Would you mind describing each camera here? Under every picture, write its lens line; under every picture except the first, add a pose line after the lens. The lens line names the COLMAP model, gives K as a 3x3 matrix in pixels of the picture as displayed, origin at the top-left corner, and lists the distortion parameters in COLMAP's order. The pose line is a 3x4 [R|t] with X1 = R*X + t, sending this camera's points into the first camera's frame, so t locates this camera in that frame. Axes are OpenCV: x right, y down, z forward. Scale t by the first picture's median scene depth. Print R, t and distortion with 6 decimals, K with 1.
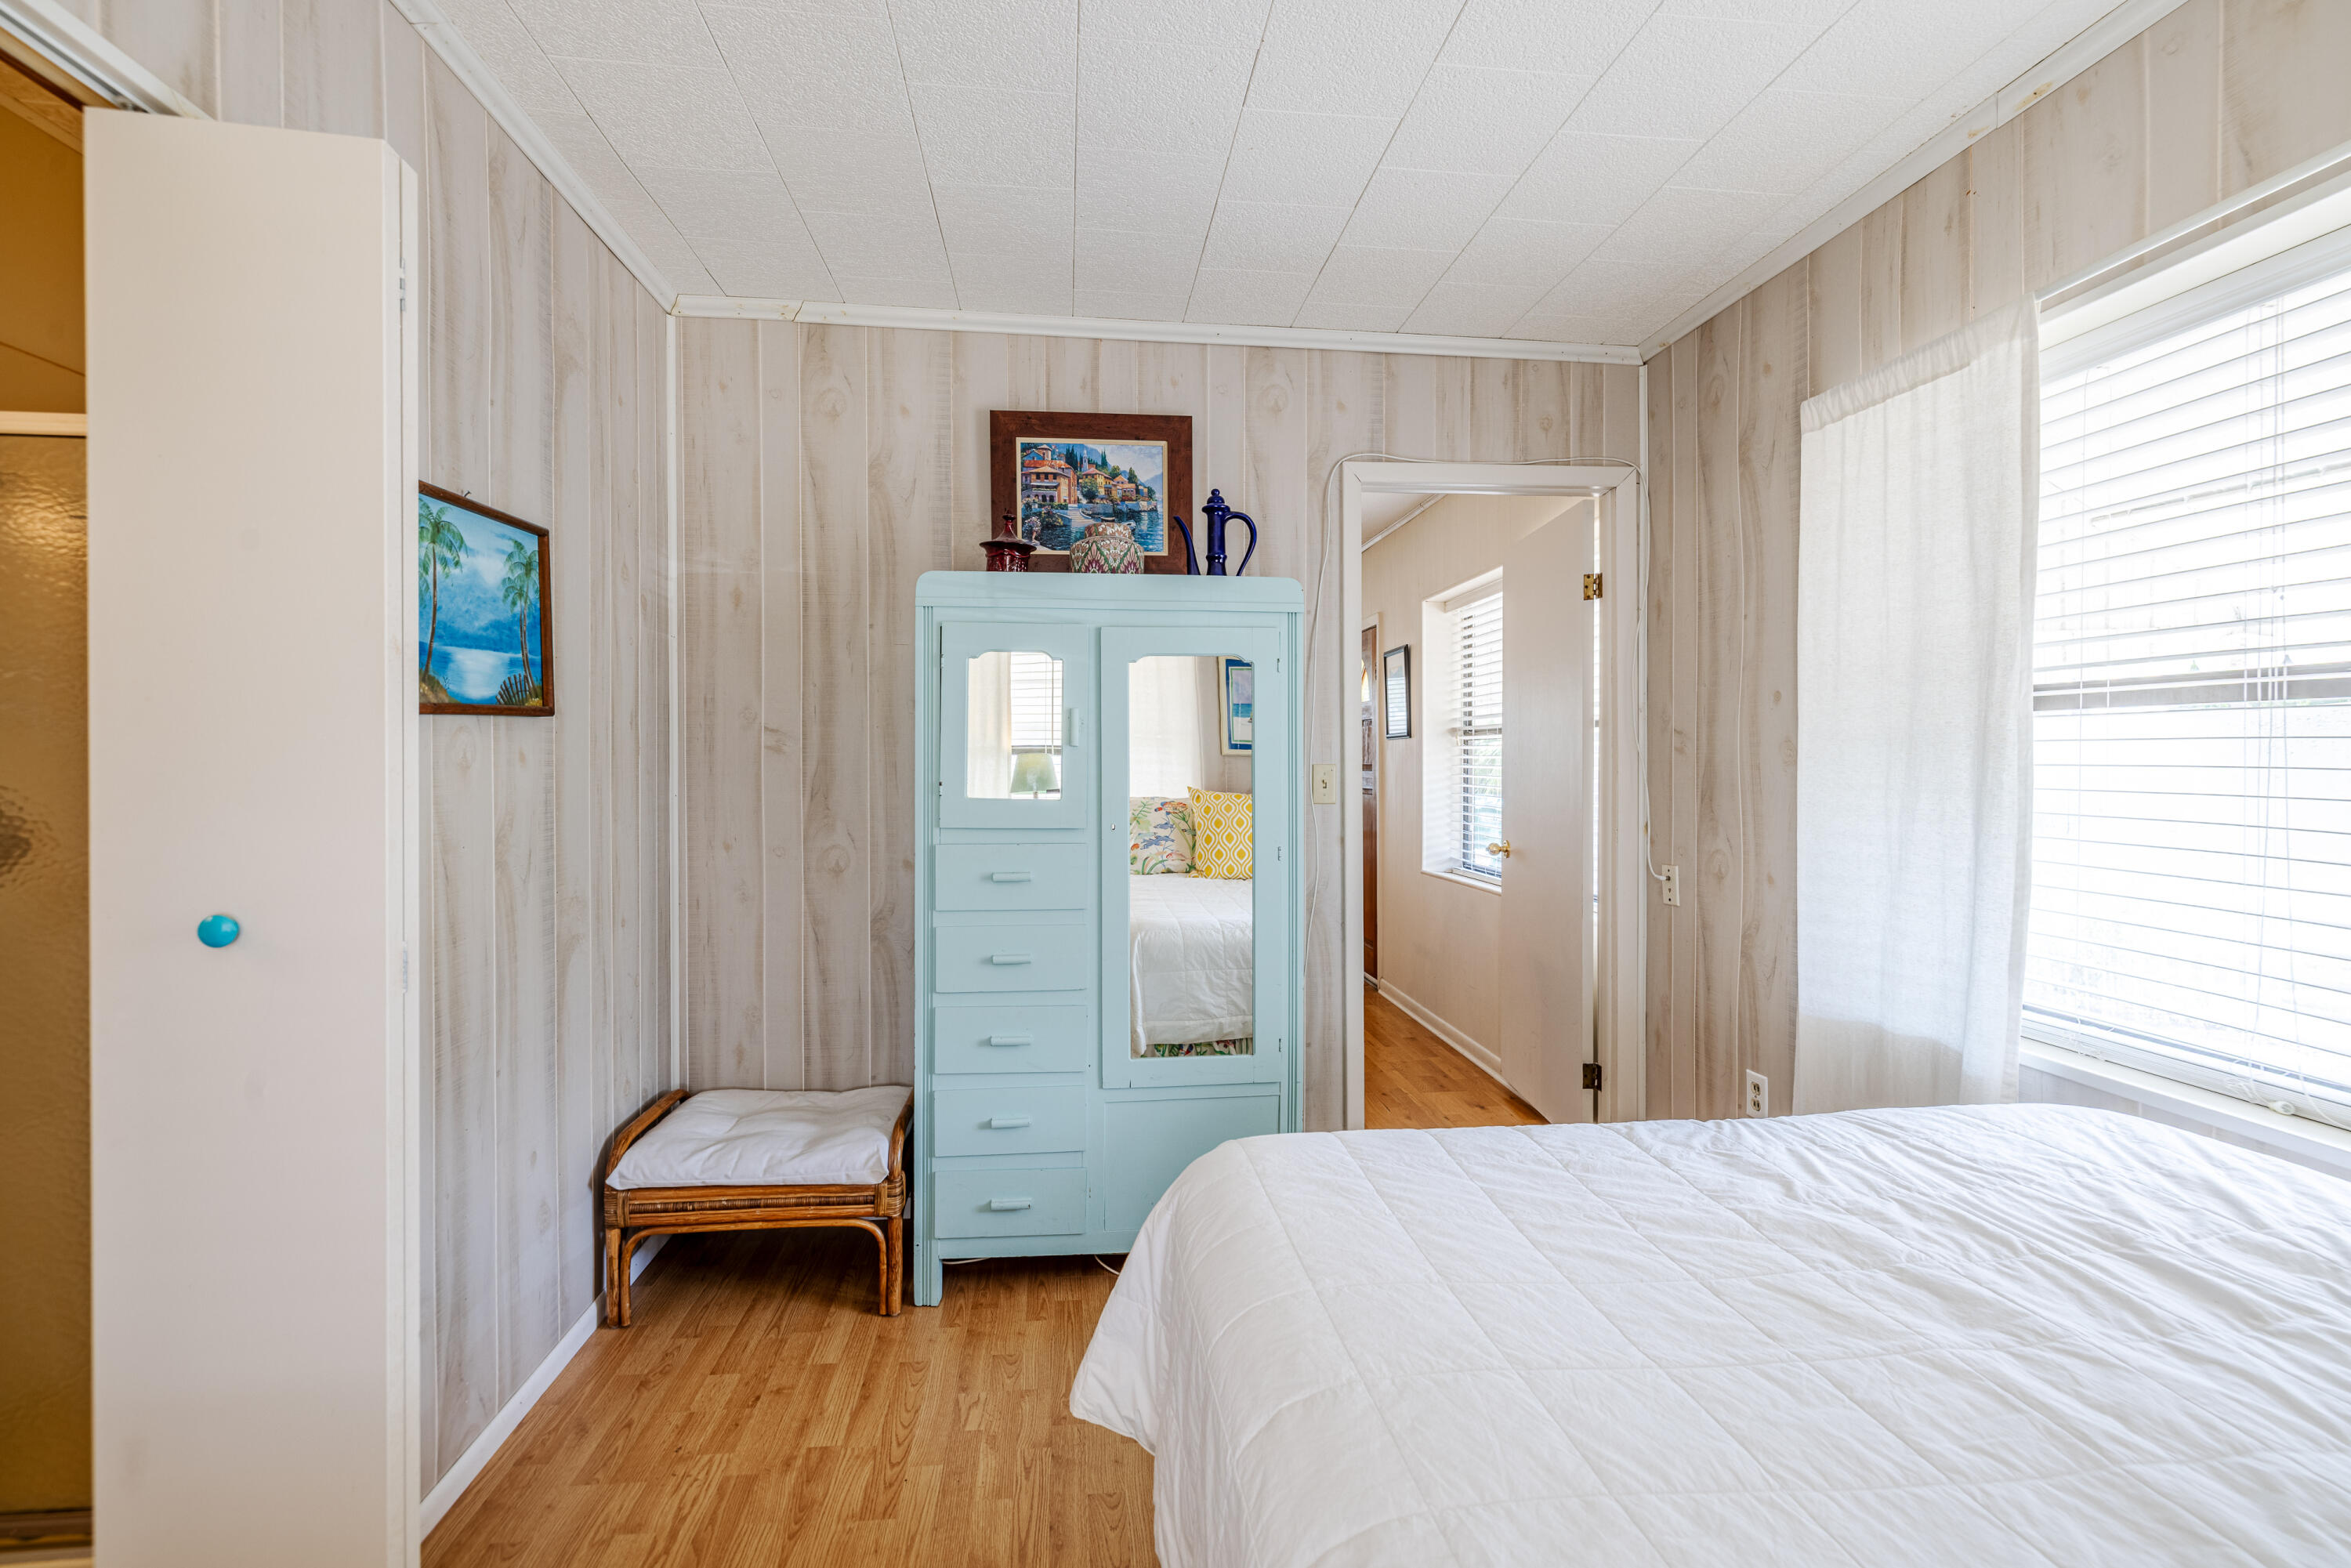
lens RADIAL K [[1019.8, 0, 1171.1], [0, 1019.8, 769.3], [0, 0, 1]] dist [0.001034, -0.000910]
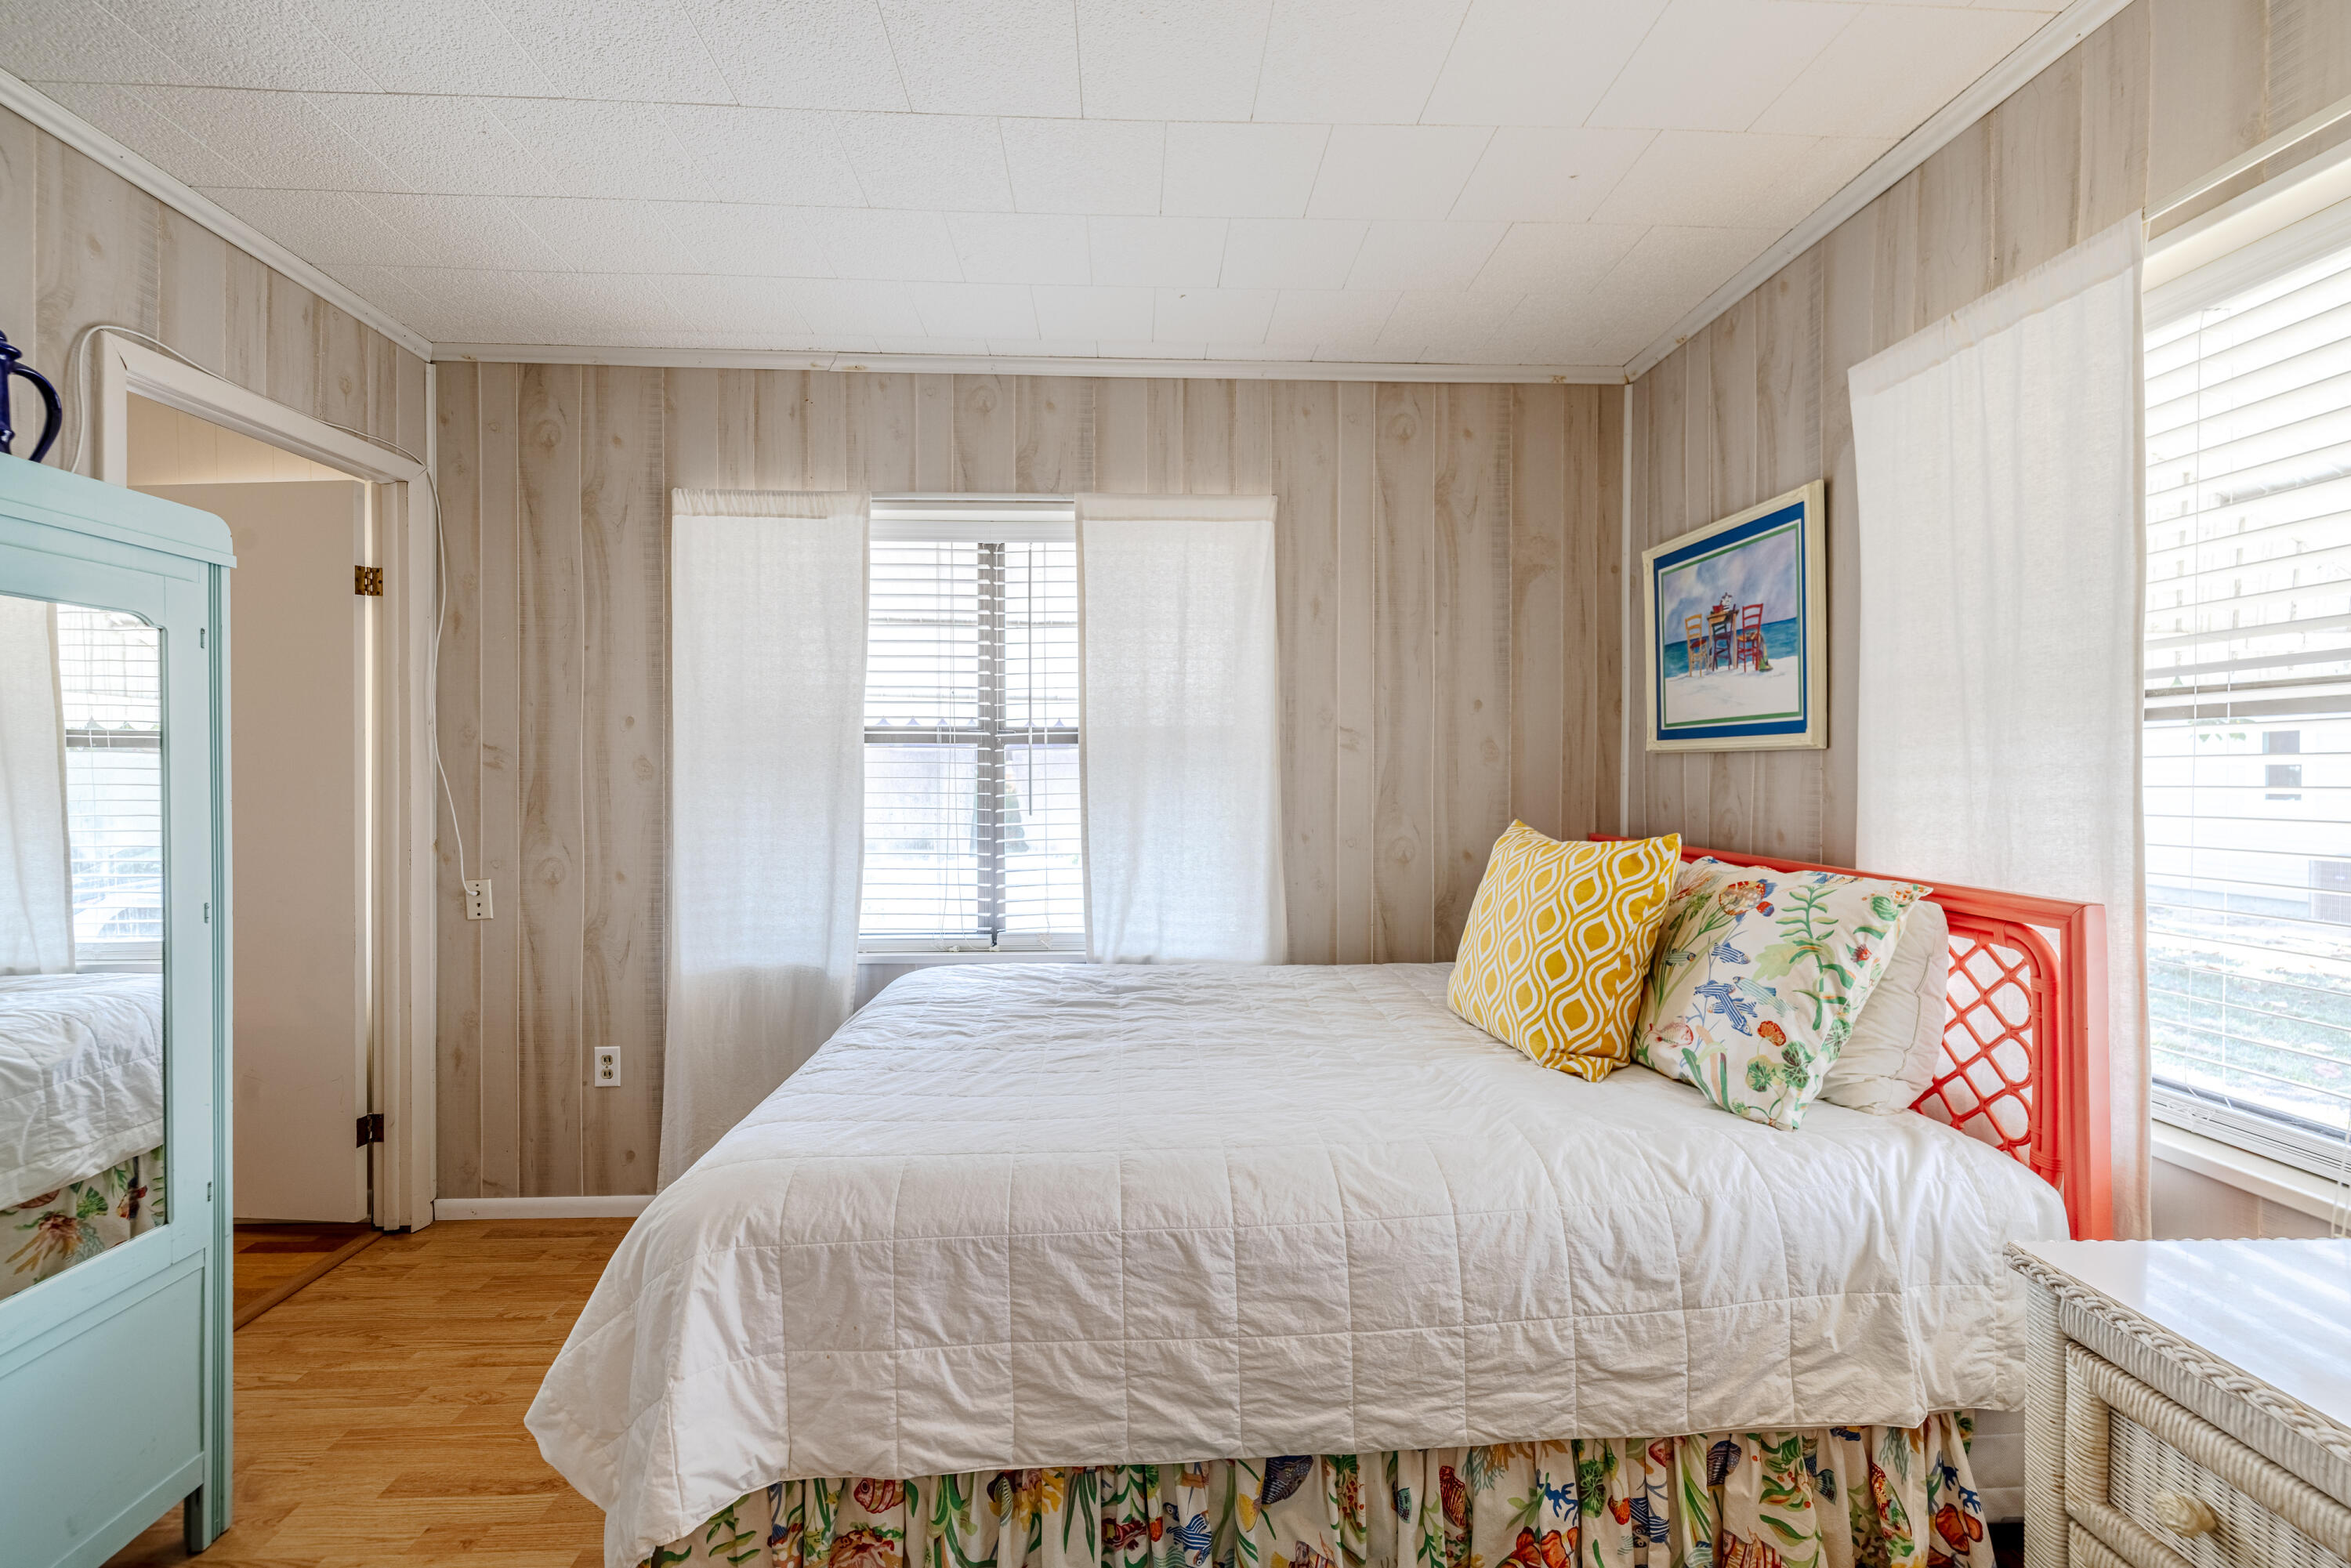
lens RADIAL K [[1019.8, 0, 1171.1], [0, 1019.8, 769.3], [0, 0, 1]] dist [0.001034, -0.000910]
pose [[0.023800, 0.002134, 0.999714, -0.526293], [0.009907, 0.999948, -0.002370, -0.005508], [-0.999668, 0.009960, 0.023777, 0.312994]]
